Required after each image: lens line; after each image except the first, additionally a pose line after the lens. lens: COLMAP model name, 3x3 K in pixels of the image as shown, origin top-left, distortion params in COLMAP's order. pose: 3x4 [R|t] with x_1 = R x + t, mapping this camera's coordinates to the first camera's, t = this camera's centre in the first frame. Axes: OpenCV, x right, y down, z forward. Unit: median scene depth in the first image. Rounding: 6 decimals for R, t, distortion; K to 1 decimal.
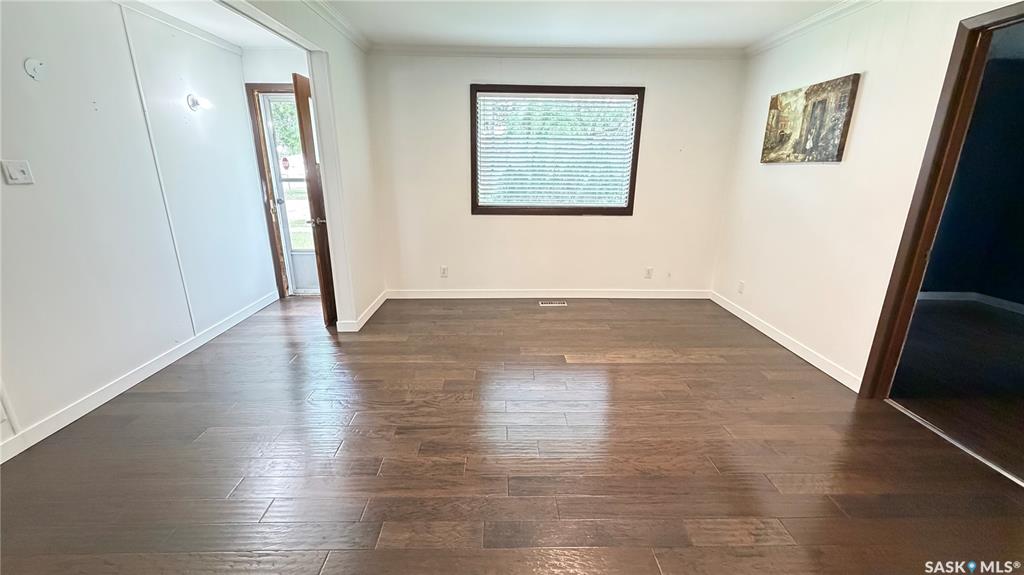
lens RADIAL K [[408.3, 0, 512.0], [0, 408.3, 287.5], [0, 0, 1]] dist [0.000883, 0.000244]
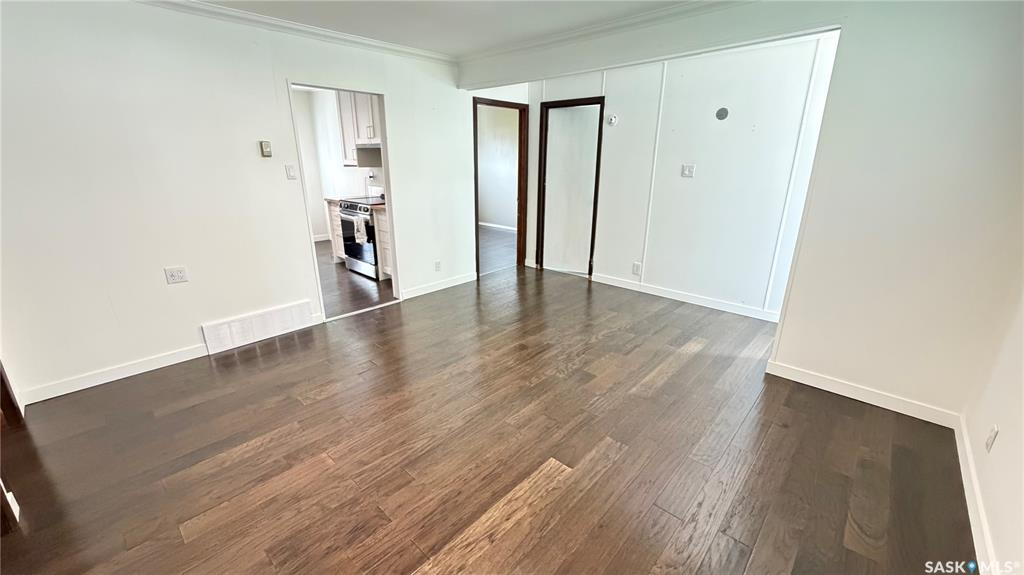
lens RADIAL K [[409.0, 0, 512.0], [0, 409.0, 287.5], [0, 0, 1]] dist [0.000111, 0.000031]
pose [[-0.695012, 0.206403, -0.688735, 0.554007], [-0.211286, 0.856985, 0.470037, -0.343725], [0.687253, 0.472202, -0.552005, 1.115625]]
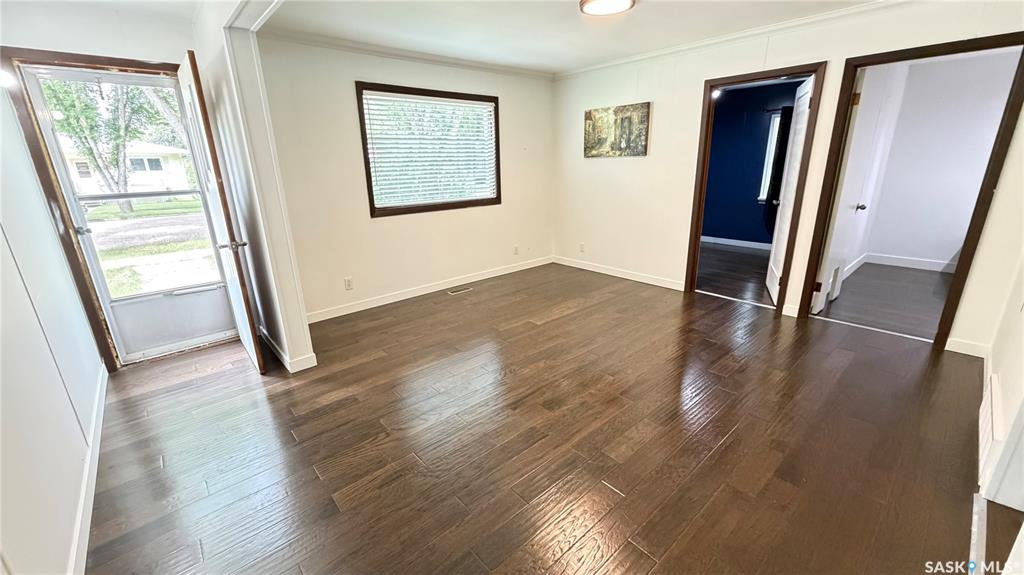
lens RADIAL K [[408.3, 0, 512.0], [0, 408.3, 287.5], [0, 0, 1]] dist [0.000883, 0.000244]
pose [[0.762773, -0.214402, 0.610090, -0.599802], [0.211286, 0.974289, 0.078229, -0.033413], [-0.611176, 0.069233, 0.788461, 0.075876]]
